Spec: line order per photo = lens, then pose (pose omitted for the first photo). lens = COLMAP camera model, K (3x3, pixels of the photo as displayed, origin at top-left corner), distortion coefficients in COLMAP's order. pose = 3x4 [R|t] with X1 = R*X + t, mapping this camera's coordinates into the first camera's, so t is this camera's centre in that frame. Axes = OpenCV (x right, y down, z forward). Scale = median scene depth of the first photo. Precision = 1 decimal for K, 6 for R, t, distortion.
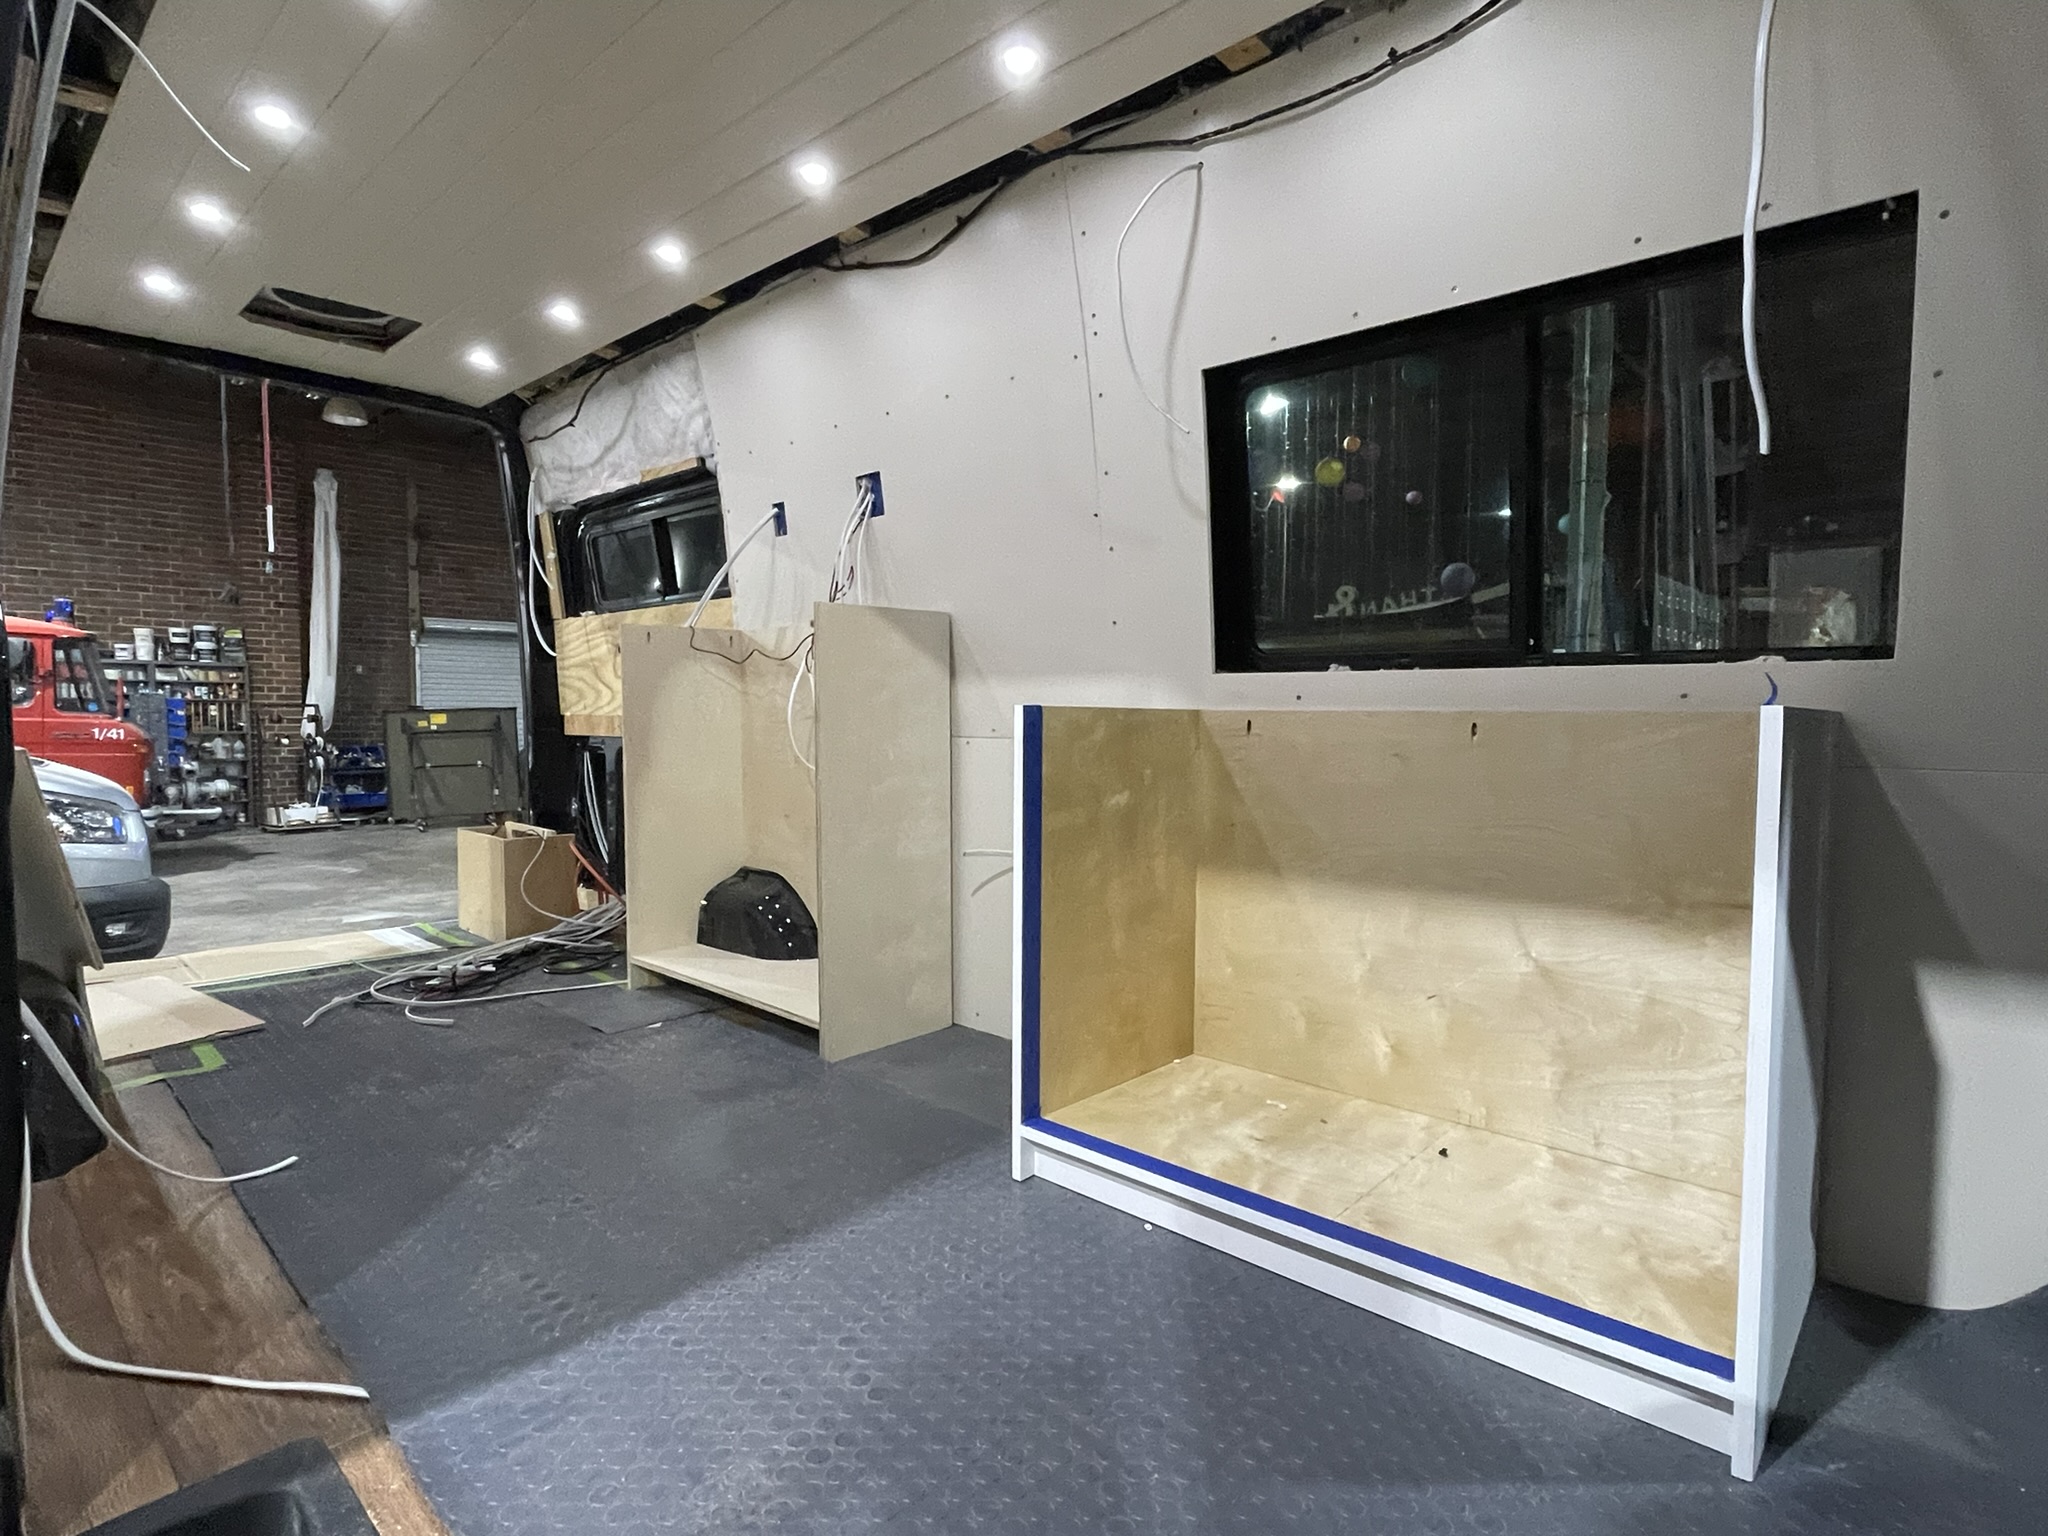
lens RADIAL K [[1049.4, 0, 1023.6], [0, 1049.4, 763.9], [0, 0, 1]] dist [-0.001877, 0.000312]
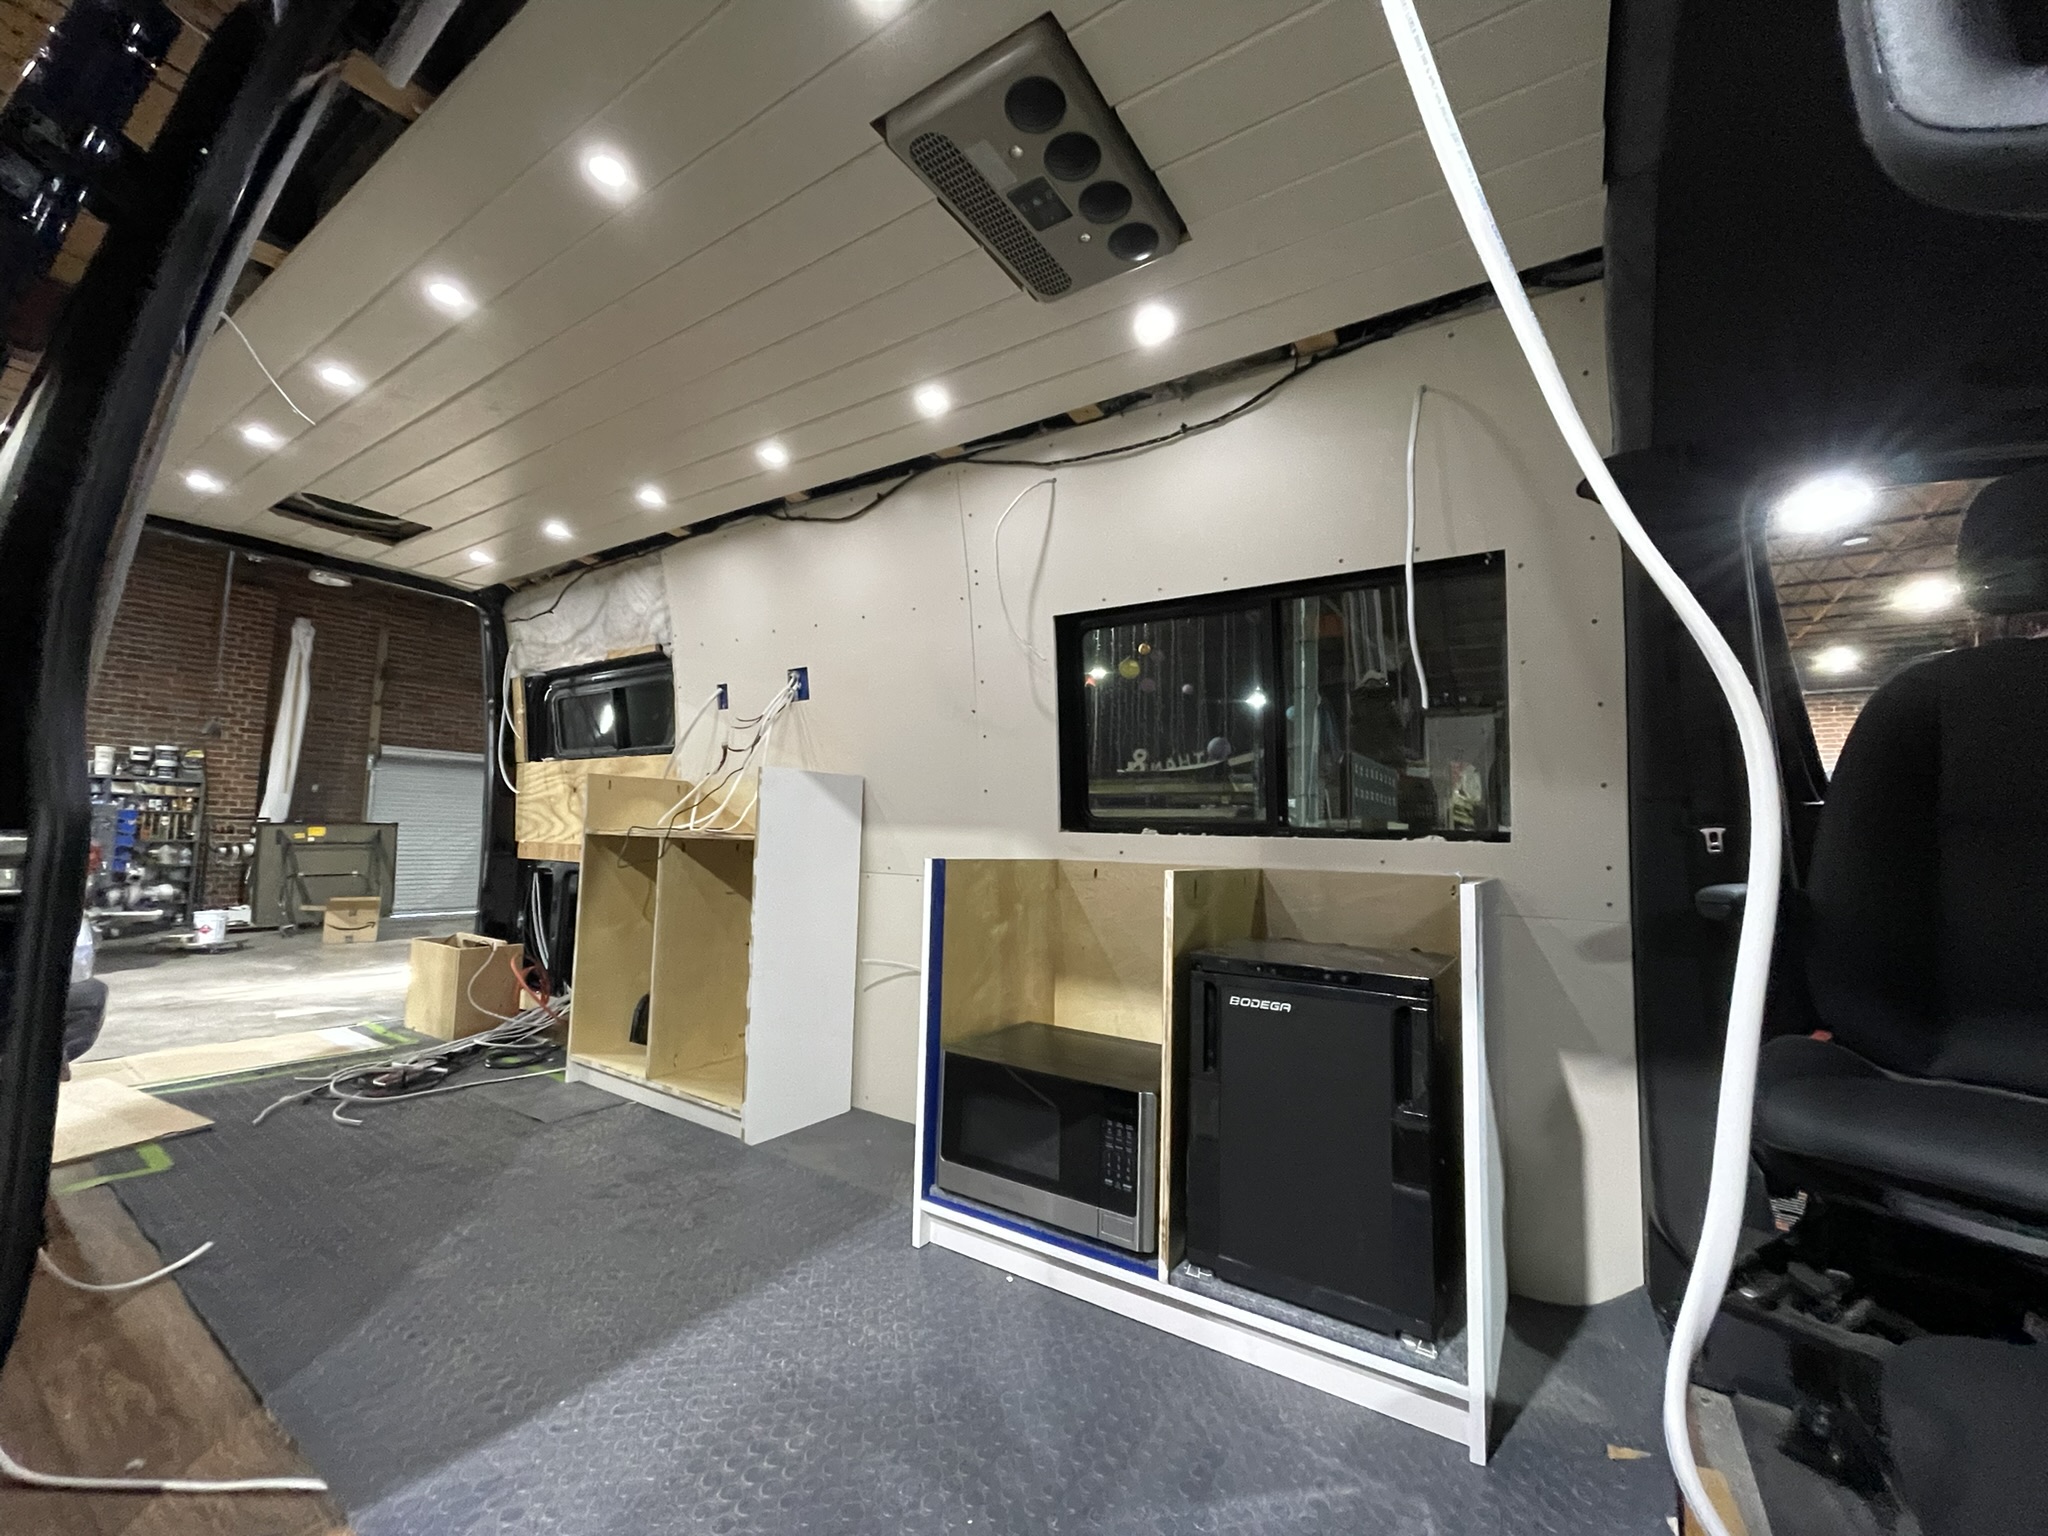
lens RADIAL K [[816.3, 0, 1022.4], [0, 816.3, 766.1], [0, 0, 1]] dist [-0.001346, -0.000382]
pose [[0.987485, 0.034245, 0.153950, -0.015473], [-0.013259, 0.990712, -0.135328, -0.013607], [-0.157154, 0.131594, 0.978767, -0.017249]]
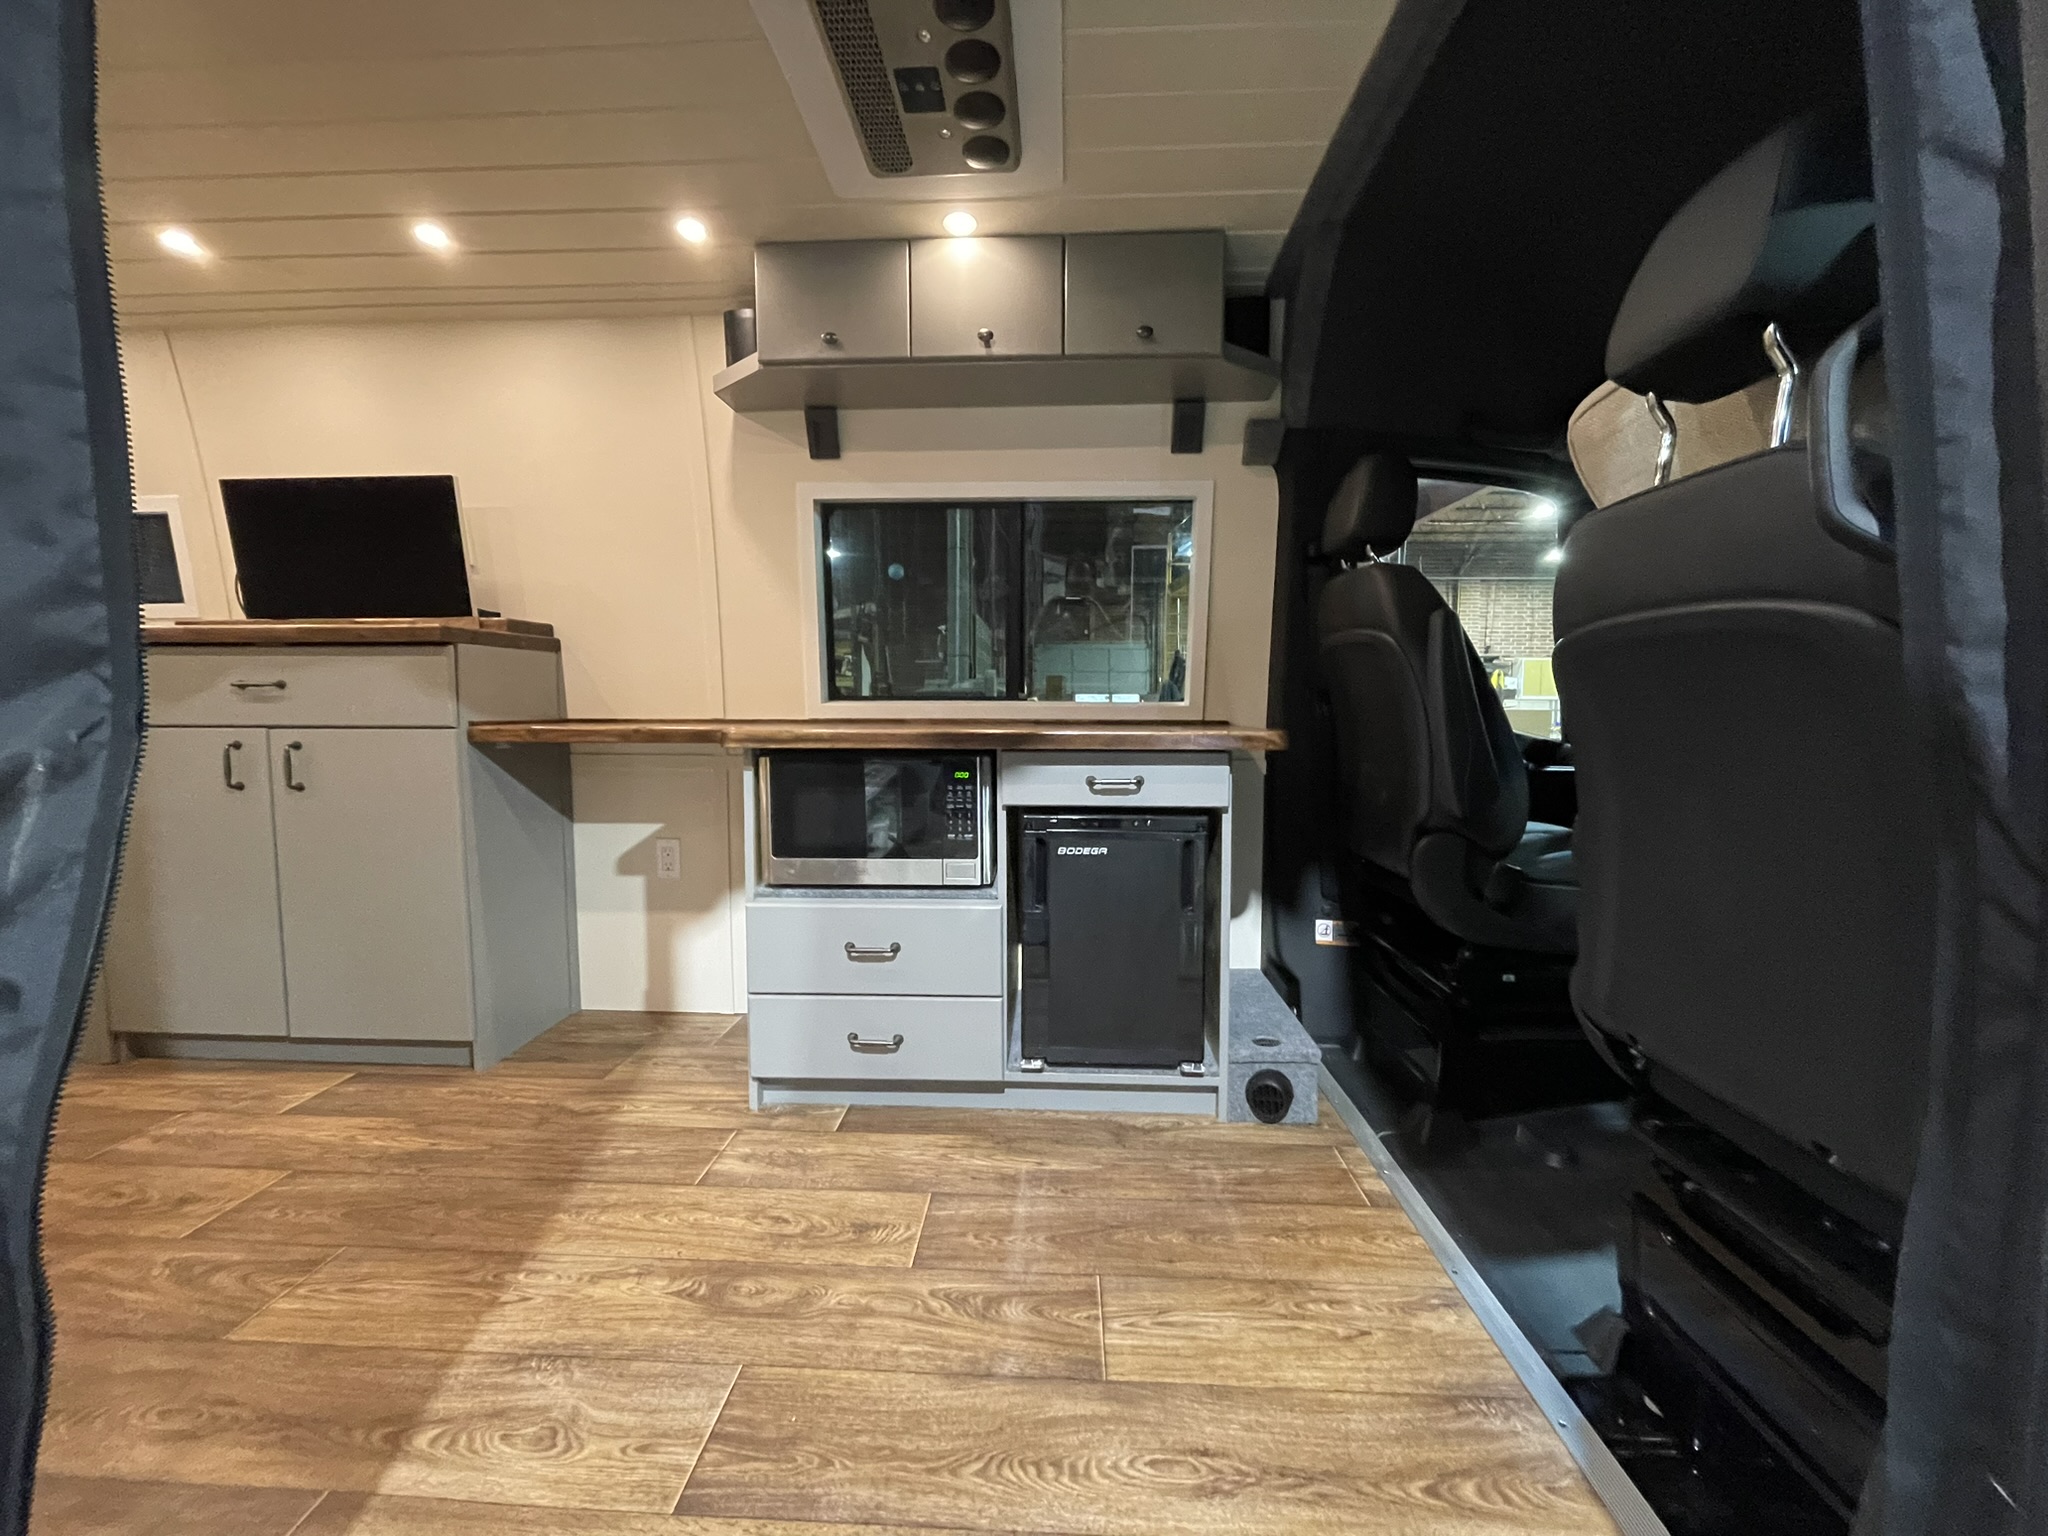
lens RADIAL K [[821.6, 0, 1017.2], [0, 821.6, 756.7], [0, 0, 1]] dist [-0.002846, -0.000250]
pose [[0.774471, -0.043442, 0.631116, -0.148996], [0.033234, 0.999056, 0.027985, -0.022523], [-0.631736, -0.000699, 0.775184, -0.006550]]
